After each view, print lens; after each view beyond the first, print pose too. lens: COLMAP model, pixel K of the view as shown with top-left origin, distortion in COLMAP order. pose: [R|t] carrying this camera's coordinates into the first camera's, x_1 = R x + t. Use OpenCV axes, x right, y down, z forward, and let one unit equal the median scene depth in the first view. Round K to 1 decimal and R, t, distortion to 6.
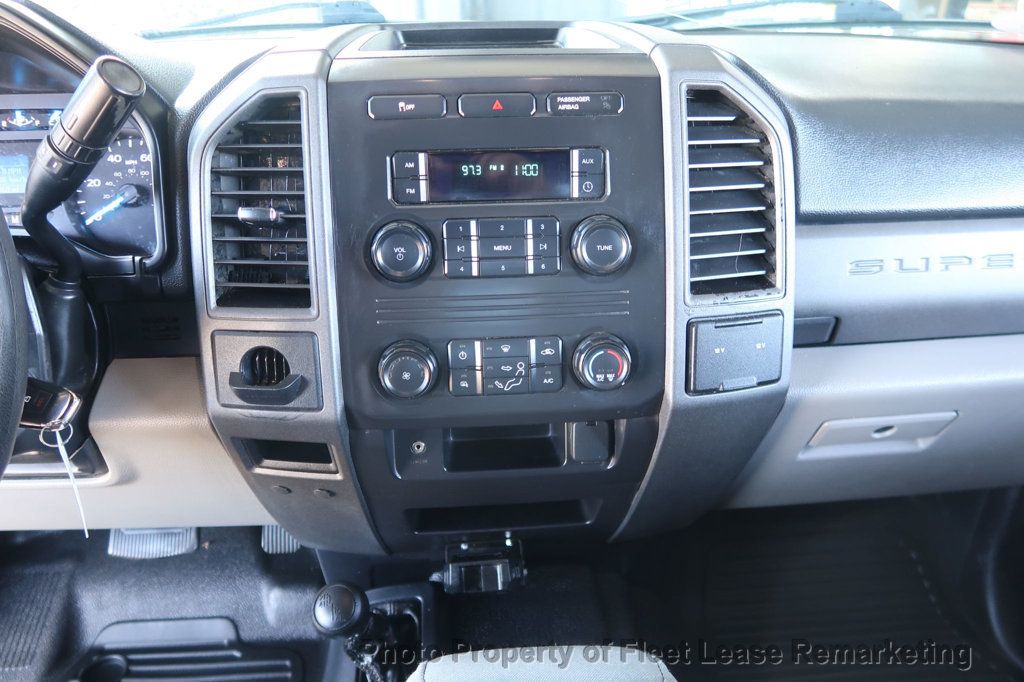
lens RADIAL K [[707.2, 0, 512.0], [0, 707.2, 341.0], [0, 0, 1]] dist [-0.014749, -0.002723]
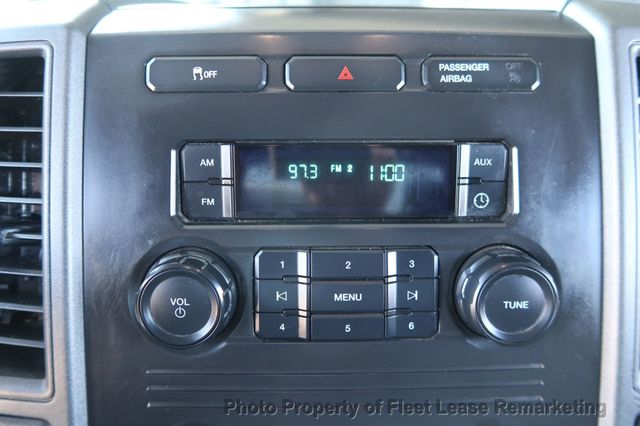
lens RADIAL K [[442.0, 0, 320.0], [0, 442.0, 213.0], [0, 0, 1]] dist [-0.014749, -0.002723]
pose [[0.998659, 0.026942, -0.044208, -0.022363], [-0.030400, 0.996370, -0.079512, -0.171187], [0.041906, 0.080749, 0.995853, 0.595566]]
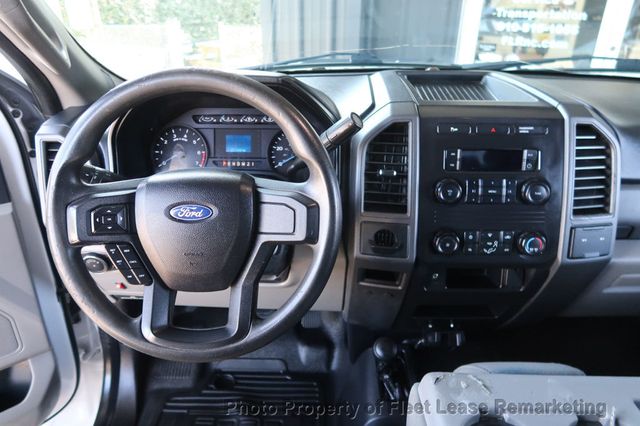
lens RADIAL K [[442.0, 0, 320.0], [0, 442.0, 213.0], [0, 0, 1]] dist [-0.014749, -0.002723]
pose [[0.997098, 0.043290, -0.062622, -0.473881], [-0.043799, 0.999017, -0.006784, -0.026905], [0.062267, 0.009507, 0.998014, -0.463362]]
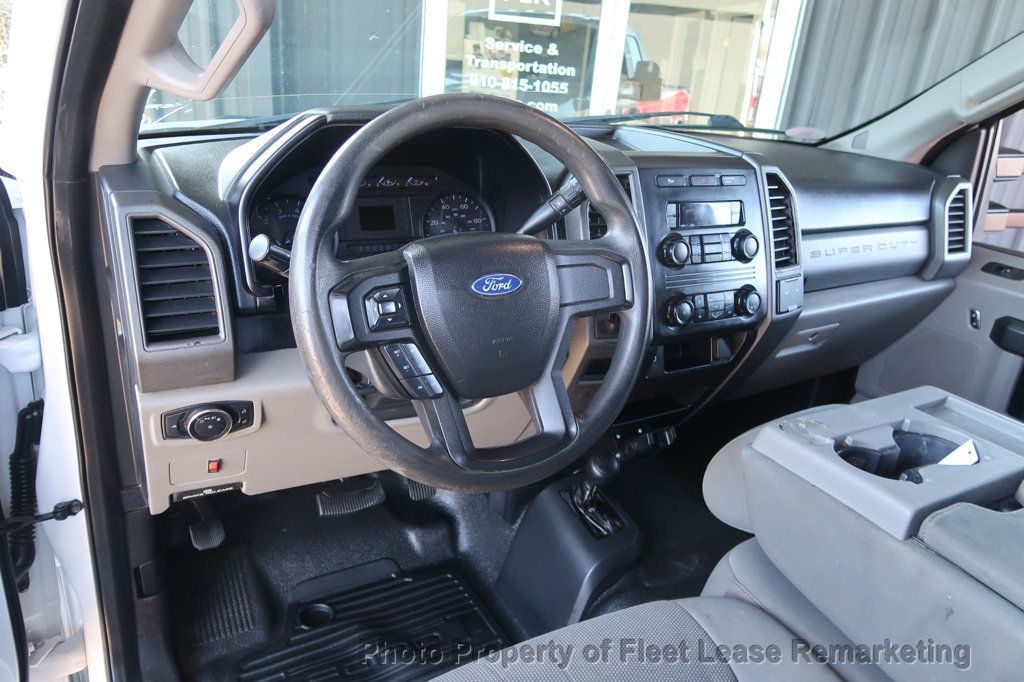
lens RADIAL K [[707.2, 0, 512.0], [0, 707.2, 341.0], [0, 0, 1]] dist [-0.014749, -0.002723]
pose [[0.894223, -0.091199, 0.438233, -1.458228], [0.116781, 0.992651, -0.031718, 0.133201], [-0.432120, 0.079541, 0.898301, -0.580132]]
